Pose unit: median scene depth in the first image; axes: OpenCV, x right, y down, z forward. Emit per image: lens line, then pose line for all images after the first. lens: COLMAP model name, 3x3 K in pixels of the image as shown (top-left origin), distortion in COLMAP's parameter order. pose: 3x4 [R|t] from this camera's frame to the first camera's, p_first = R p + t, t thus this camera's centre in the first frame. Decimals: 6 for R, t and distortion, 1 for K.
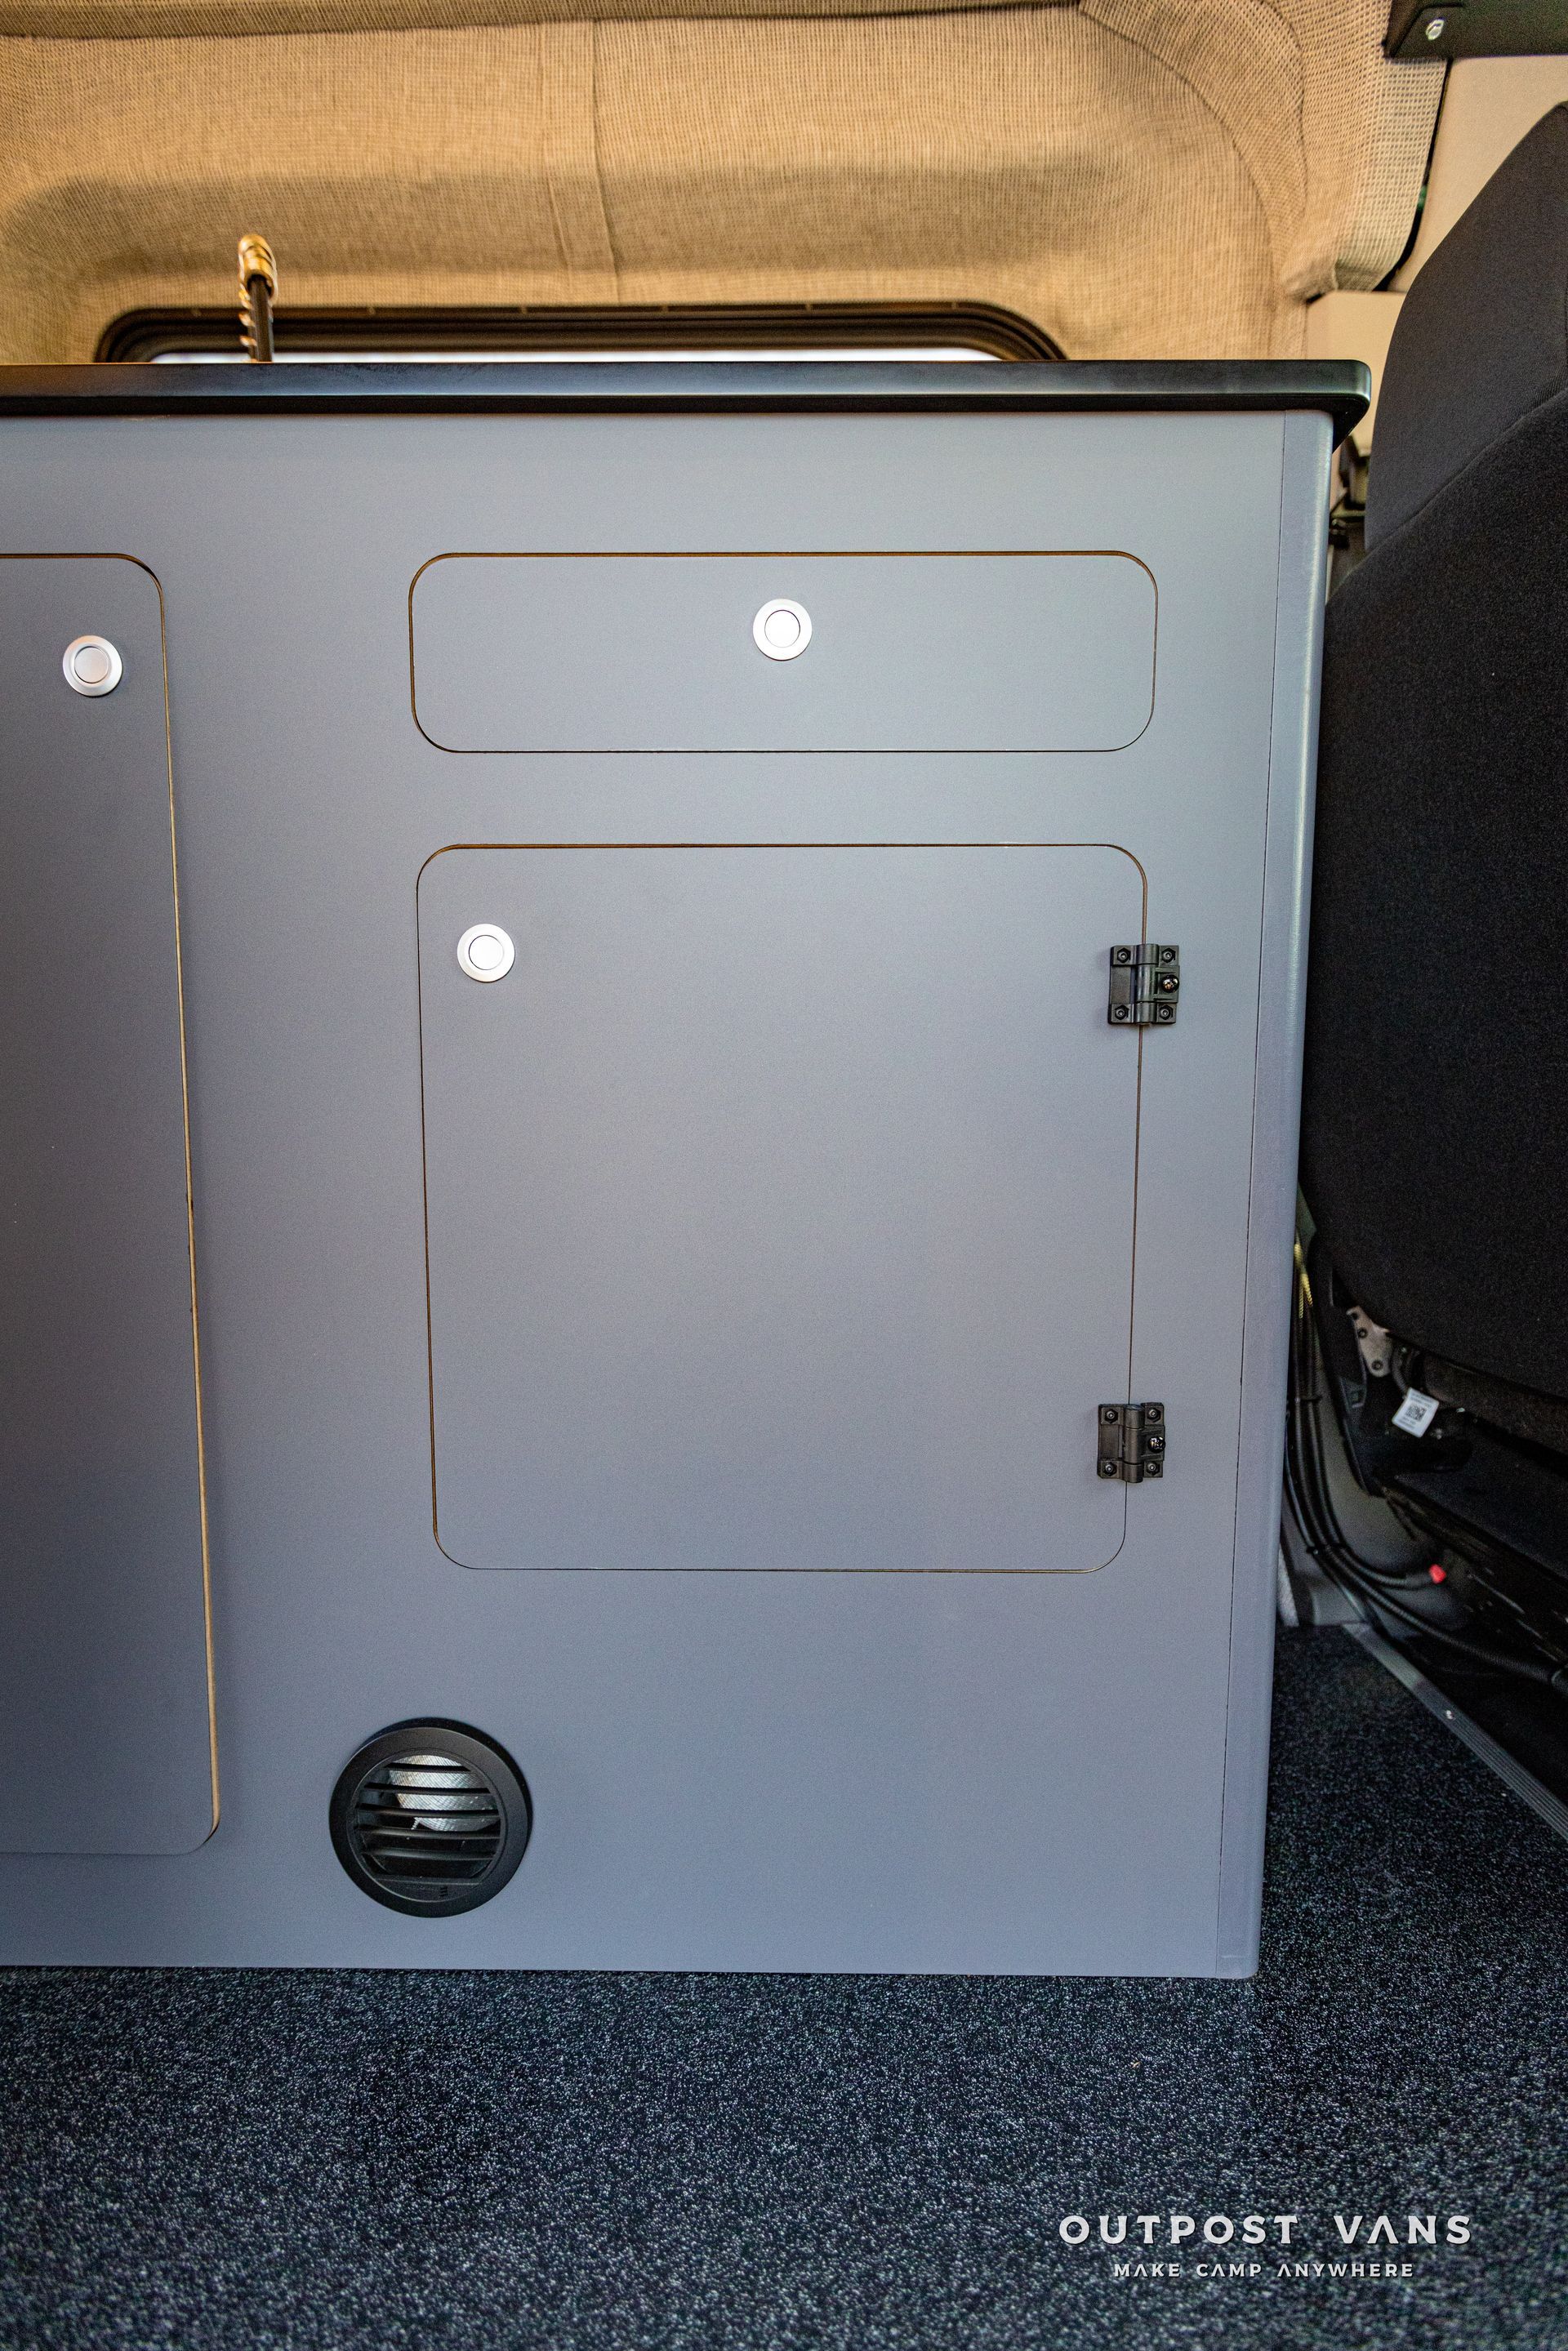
lens RADIAL K [[1033.3, 0, 780.3], [0, 1033.3, 1177.1], [0, 0, 1]] dist [0.001657, -0.001446]
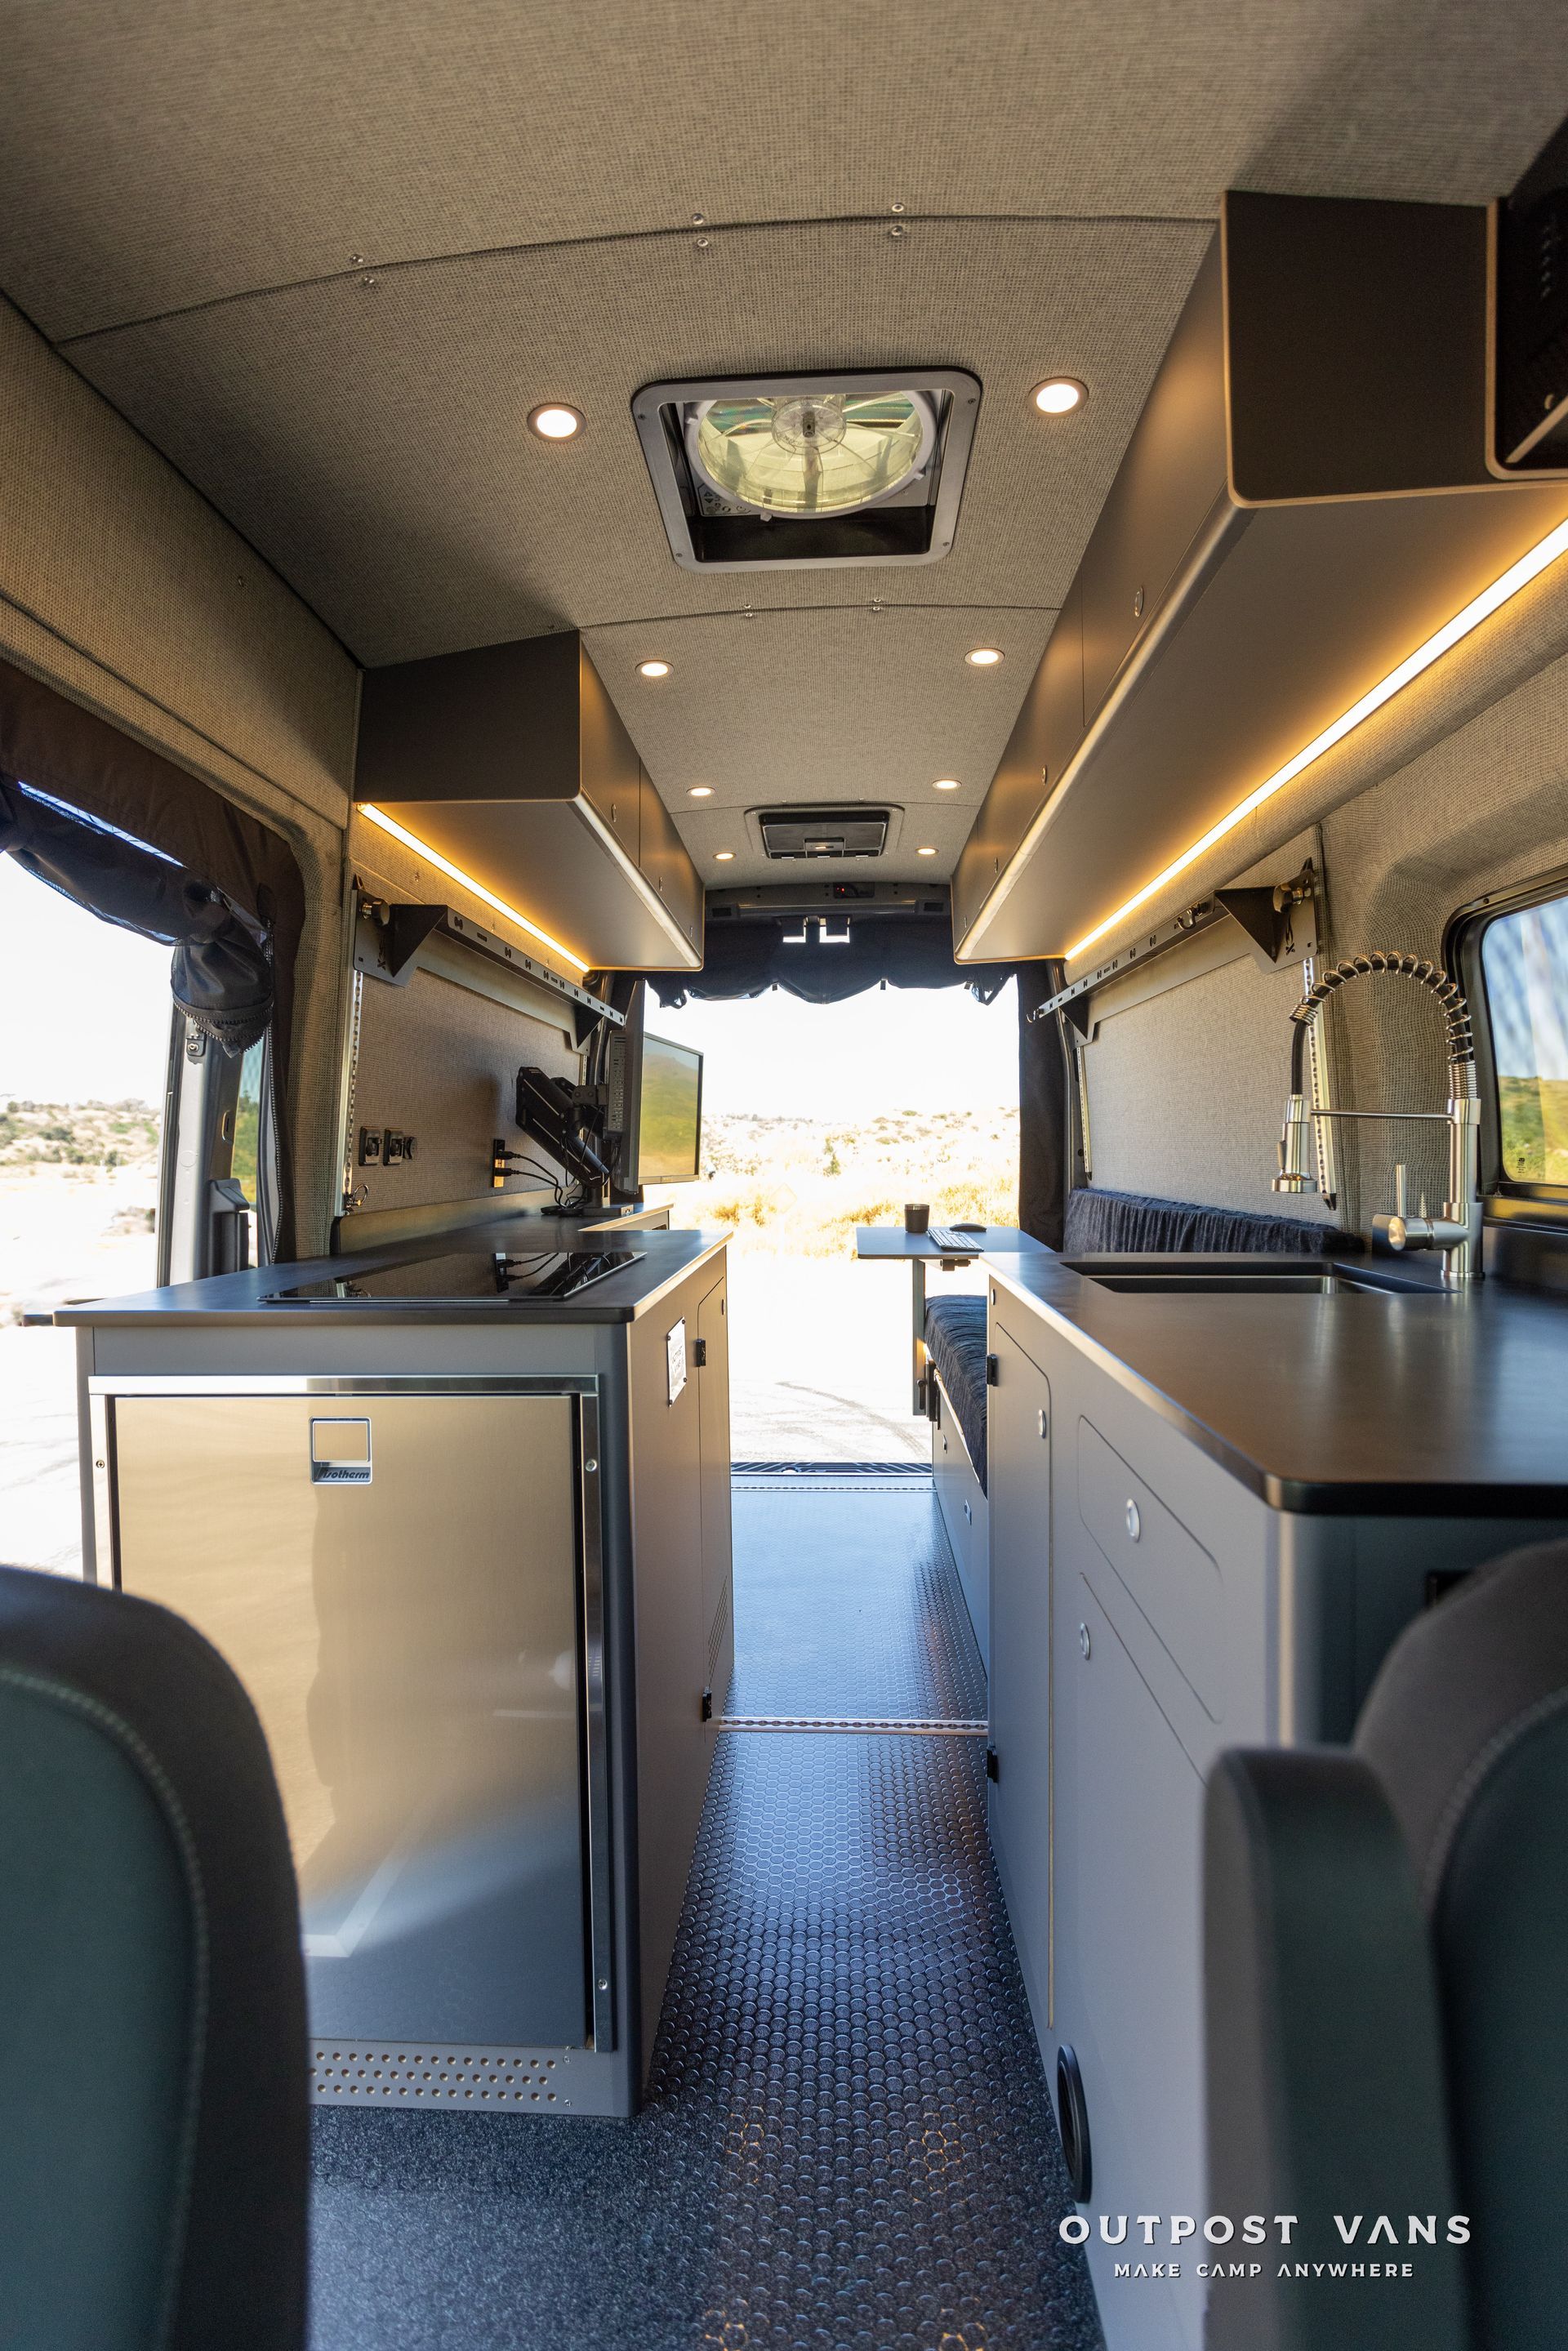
lens RADIAL K [[1086.6, 0, 775.6], [0, 1086.6, 1175.4], [0, 0, 1]] dist [0.002493, -0.001654]
pose [[-0.047538, 0.026299, -0.998523, 1.461653], [-0.074953, 0.996741, 0.029821, -0.963708], [0.996053, 0.076260, -0.045412, 0.500048]]
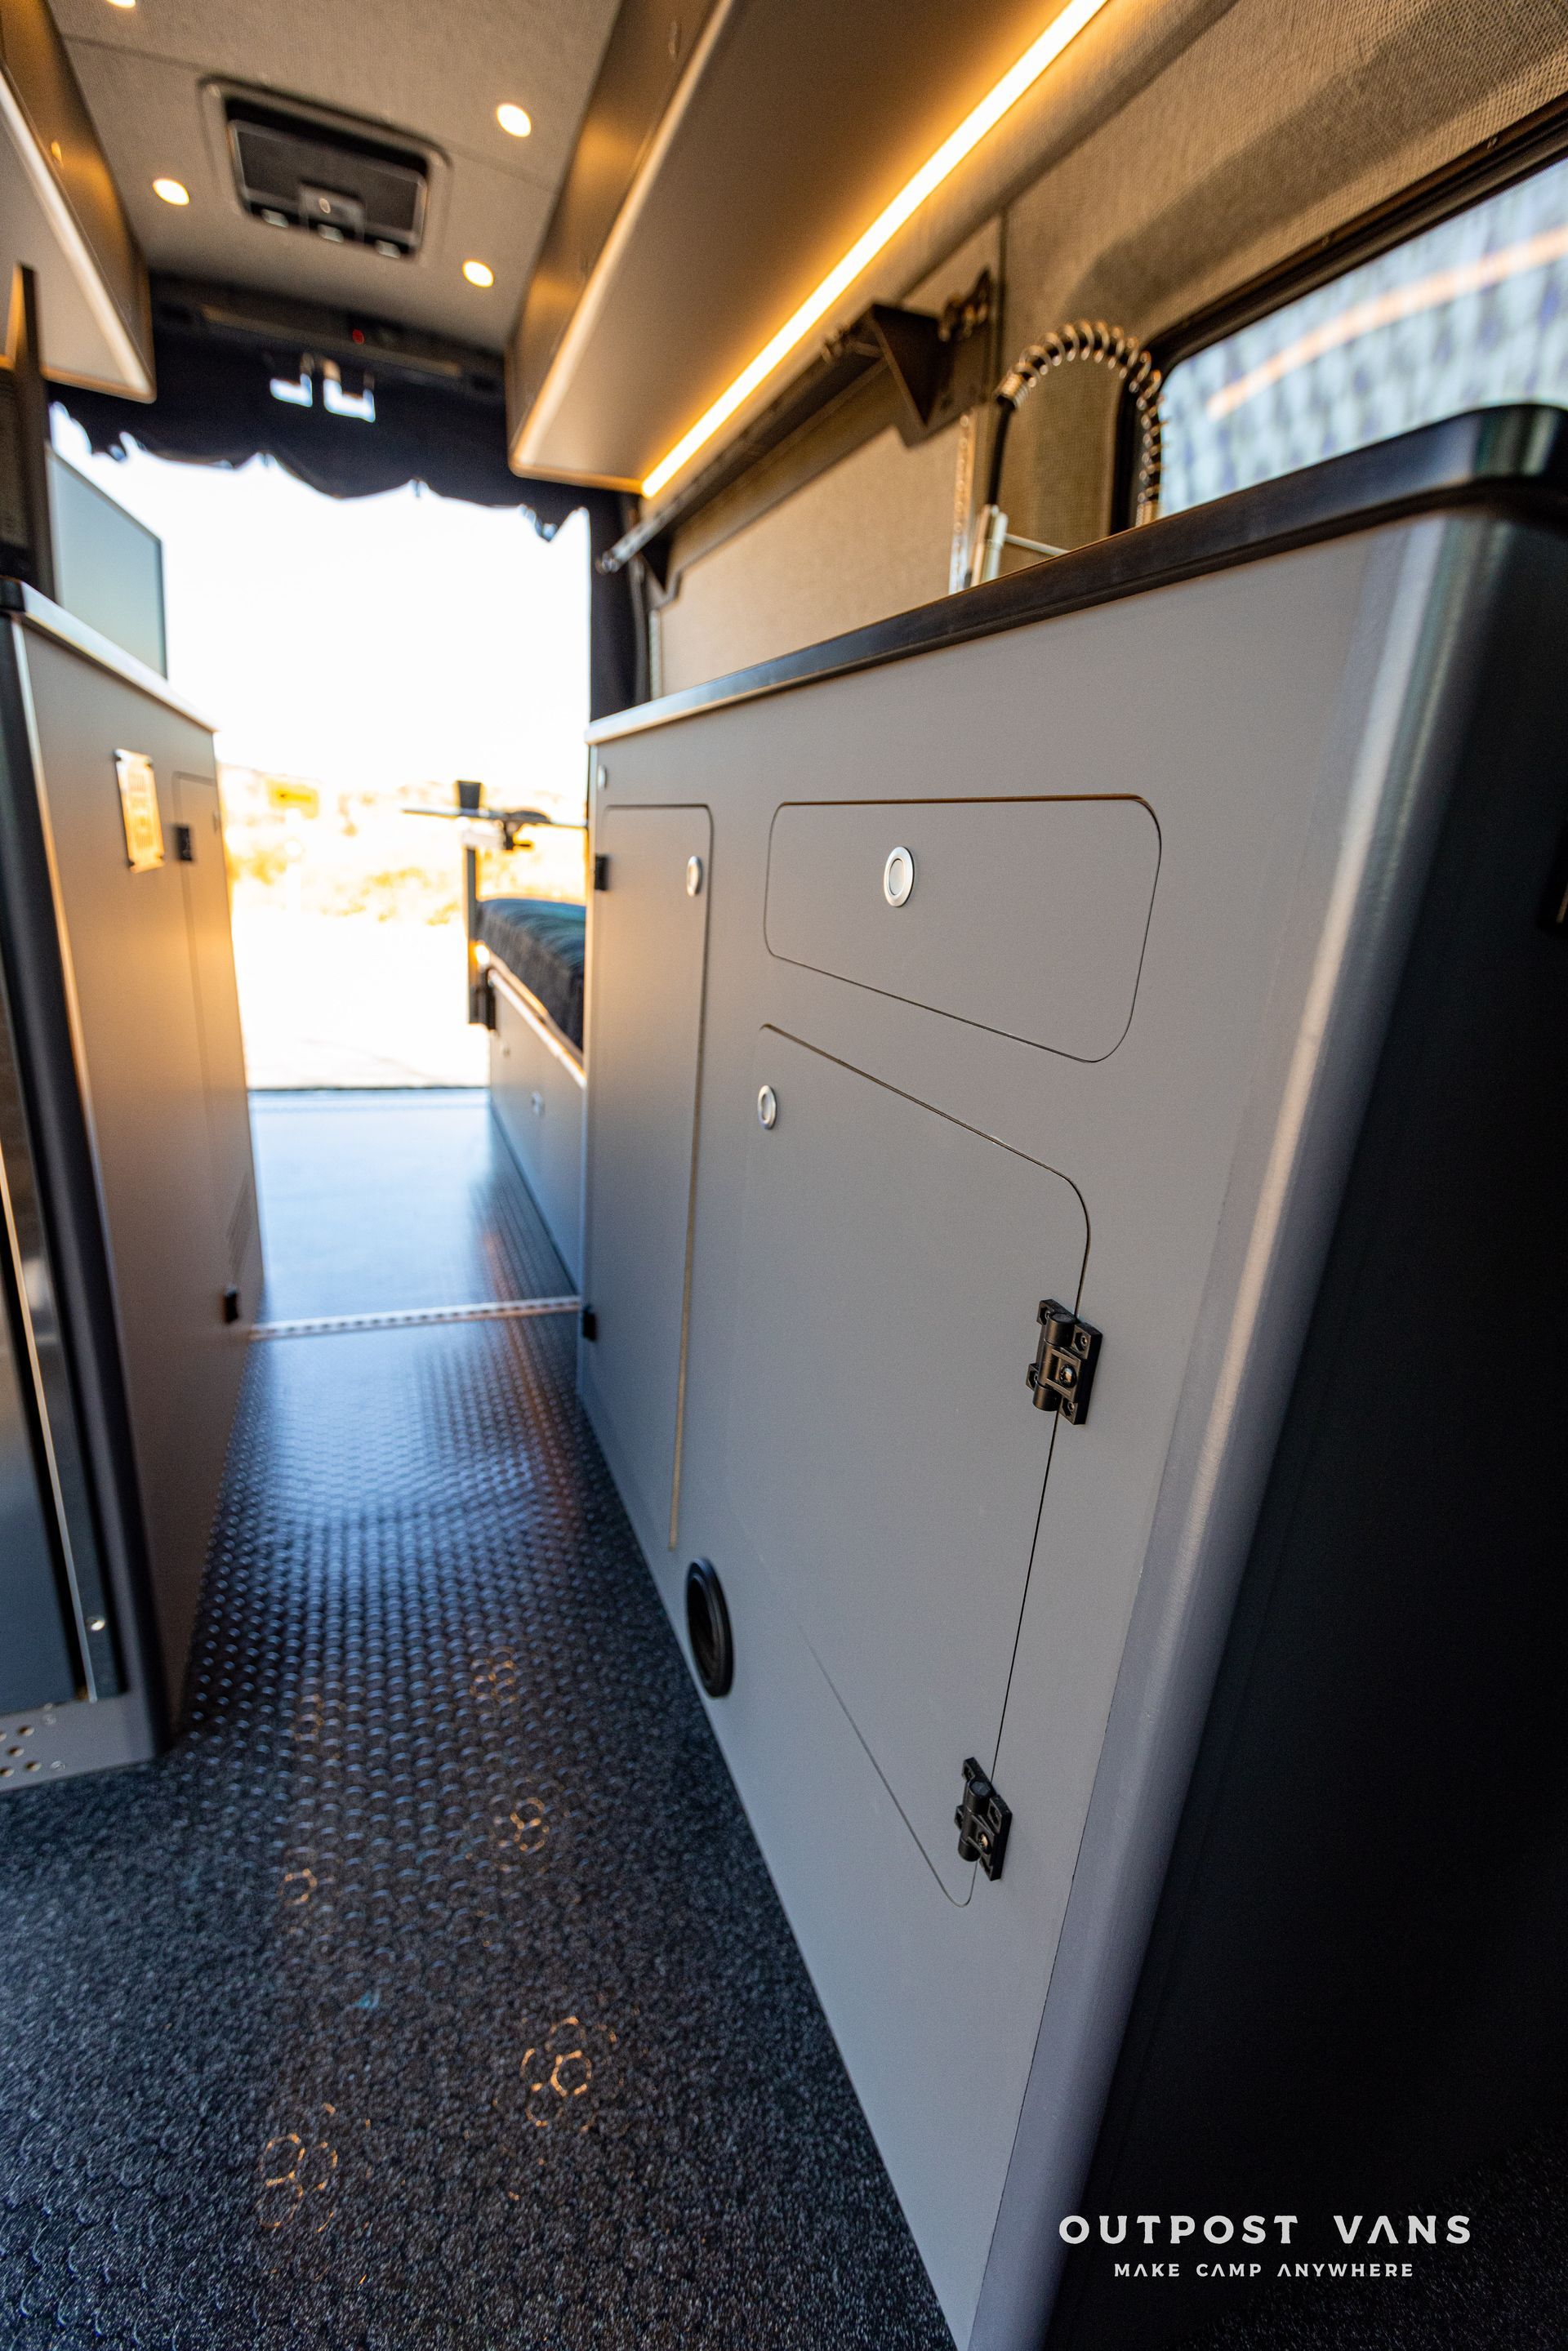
lens RADIAL K [[1033.3, 0, 780.3], [0, 1033.3, 1177.1], [0, 0, 1]] dist [0.001657, -0.001446]
pose [[0.371308, 0.312028, -0.874511, 0.879423], [-0.153022, 0.949529, 0.273823, -0.480695], [0.915814, 0.032147, 0.400315, 0.473980]]
